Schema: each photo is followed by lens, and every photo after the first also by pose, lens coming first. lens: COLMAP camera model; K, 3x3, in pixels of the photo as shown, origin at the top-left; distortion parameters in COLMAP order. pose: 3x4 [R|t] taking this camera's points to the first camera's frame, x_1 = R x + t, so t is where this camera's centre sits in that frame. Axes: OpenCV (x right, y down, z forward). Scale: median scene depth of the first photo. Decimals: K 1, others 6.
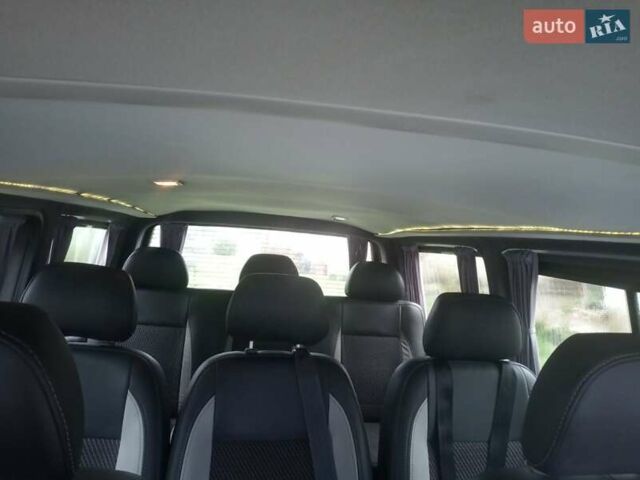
lens RADIAL K [[479.8, 0, 343.5], [0, 479.8, 240.3], [0, 0, 1]] dist [-0.005635, -0.004740]
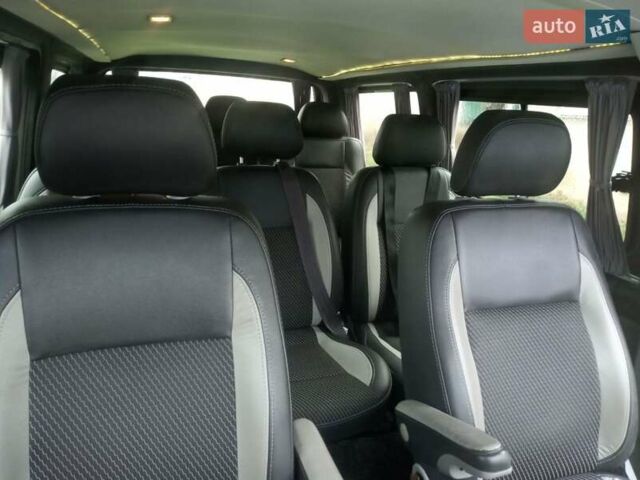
lens RADIAL K [[459.0, 0, 341.7], [0, 459.0, 240.8], [0, 0, 1]] dist [0.002432, 0.000526]
pose [[0.988243, -0.061942, 0.139780, -0.089060], [0.017347, 0.953778, 0.300011, 0.048591], [-0.151903, -0.294059, 0.943639, -0.197011]]
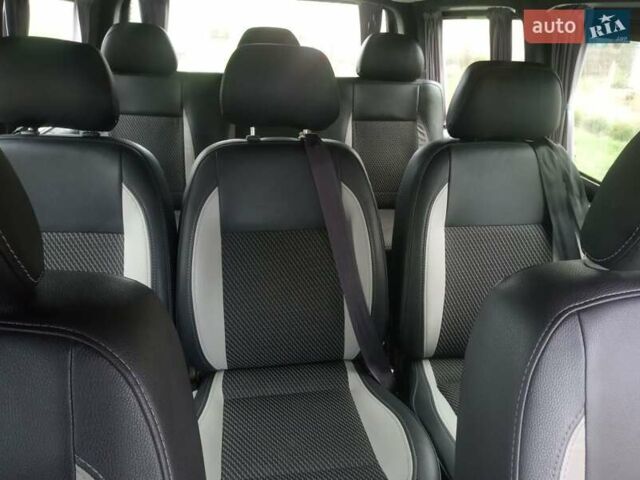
lens RADIAL K [[483.2, 0, 334.7], [0, 483.2, 239.4], [0, 0, 1]] dist [-0.001254, -0.000662]
pose [[0.998749, -0.016021, -0.047373, 0.000659], [0.034385, 0.907842, 0.417900, 0.022793], [0.036312, -0.419006, 0.907257, 0.078998]]
